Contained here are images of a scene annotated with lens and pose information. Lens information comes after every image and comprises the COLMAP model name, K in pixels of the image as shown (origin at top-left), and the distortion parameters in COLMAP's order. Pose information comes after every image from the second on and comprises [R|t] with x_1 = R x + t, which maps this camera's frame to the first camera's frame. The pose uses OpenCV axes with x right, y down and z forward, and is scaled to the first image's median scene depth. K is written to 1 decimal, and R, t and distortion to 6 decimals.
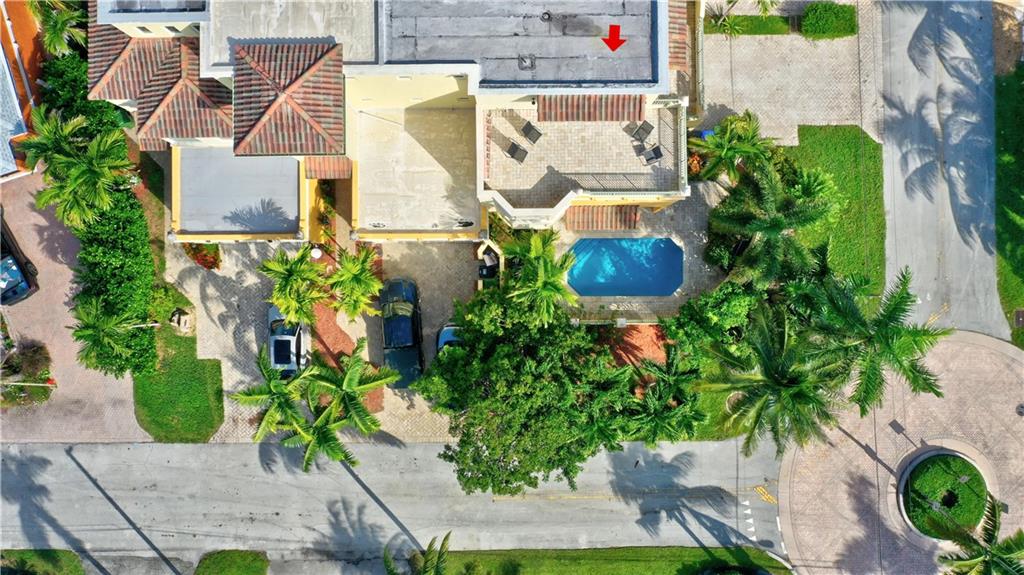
lens RADIAL K [[847.0, 0, 512.0], [0, 847.0, 287.5], [0, 0, 1]] dist [-0.039499, 0.009842]
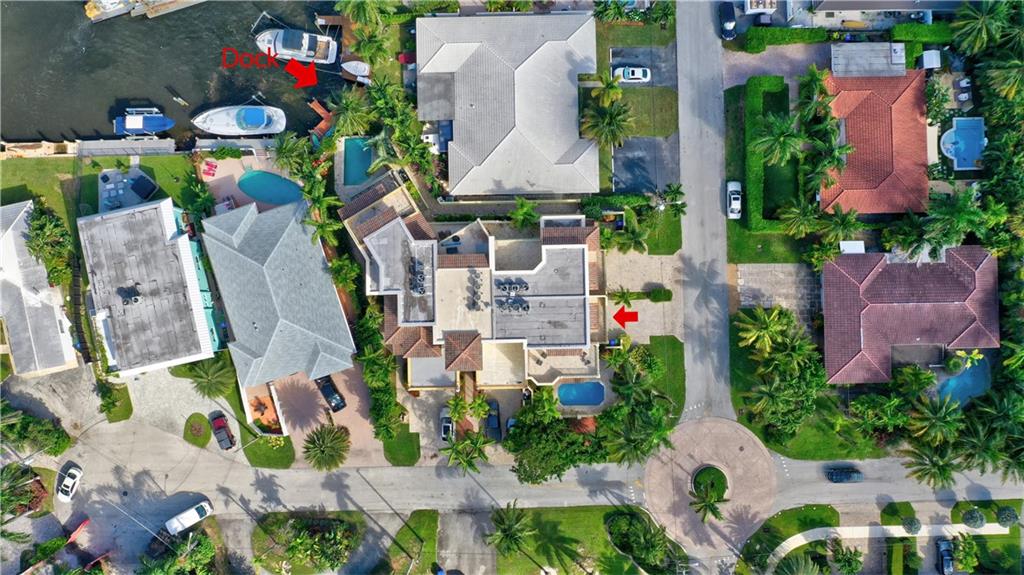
lens RADIAL K [[847.0, 0, 512.0], [0, 847.0, 287.5], [0, 0, 1]] dist [-0.039499, 0.009842]
pose [[0.999919, -0.012540, 0.002316, -0.074445], [0.012567, 0.999850, -0.011877, -0.319784], [-0.002166, 0.011905, 0.999927, -1.550635]]
